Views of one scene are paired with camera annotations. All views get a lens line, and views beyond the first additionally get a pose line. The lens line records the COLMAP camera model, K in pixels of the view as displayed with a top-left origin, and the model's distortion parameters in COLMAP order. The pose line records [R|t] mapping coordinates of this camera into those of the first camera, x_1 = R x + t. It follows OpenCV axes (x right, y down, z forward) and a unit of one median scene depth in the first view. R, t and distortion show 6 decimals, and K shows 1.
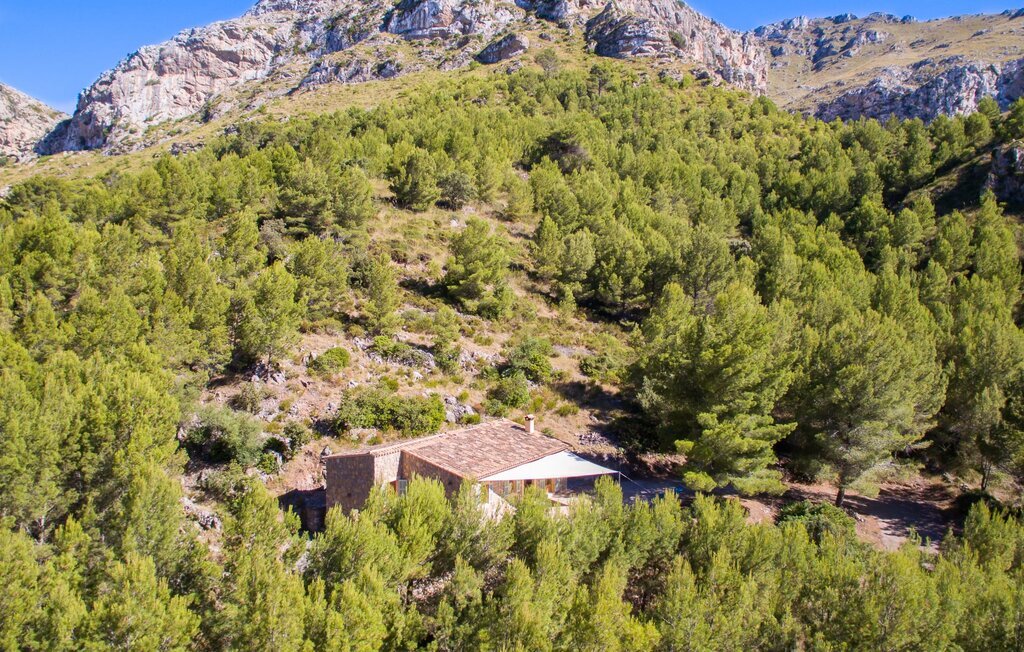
lens RADIAL K [[769.9, 0, 512.0], [0, 769.9, 292.4], [0, 0, 1]] dist [-0.134112, 0.104537]
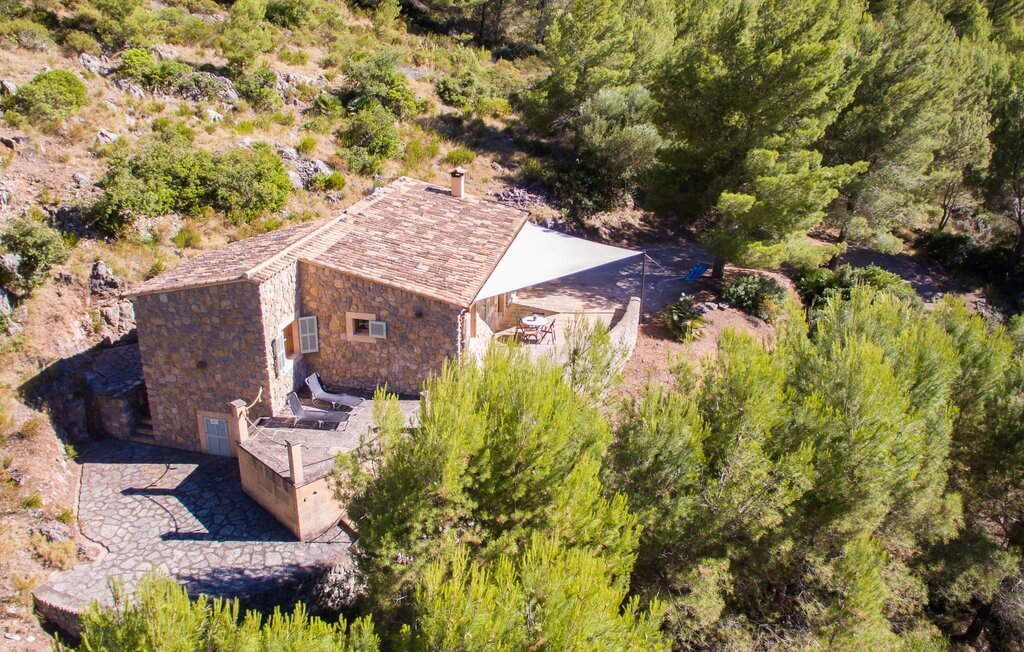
lens RADIAL K [[769.9, 0, 512.0], [0, 769.9, 292.4], [0, 0, 1]] dist [-0.134112, 0.104537]
pose [[0.919170, -0.124598, 0.373633, -0.148186], [-0.004354, 0.945370, 0.325971, 0.048832], [-0.393837, -0.301249, 0.868413, 0.375529]]
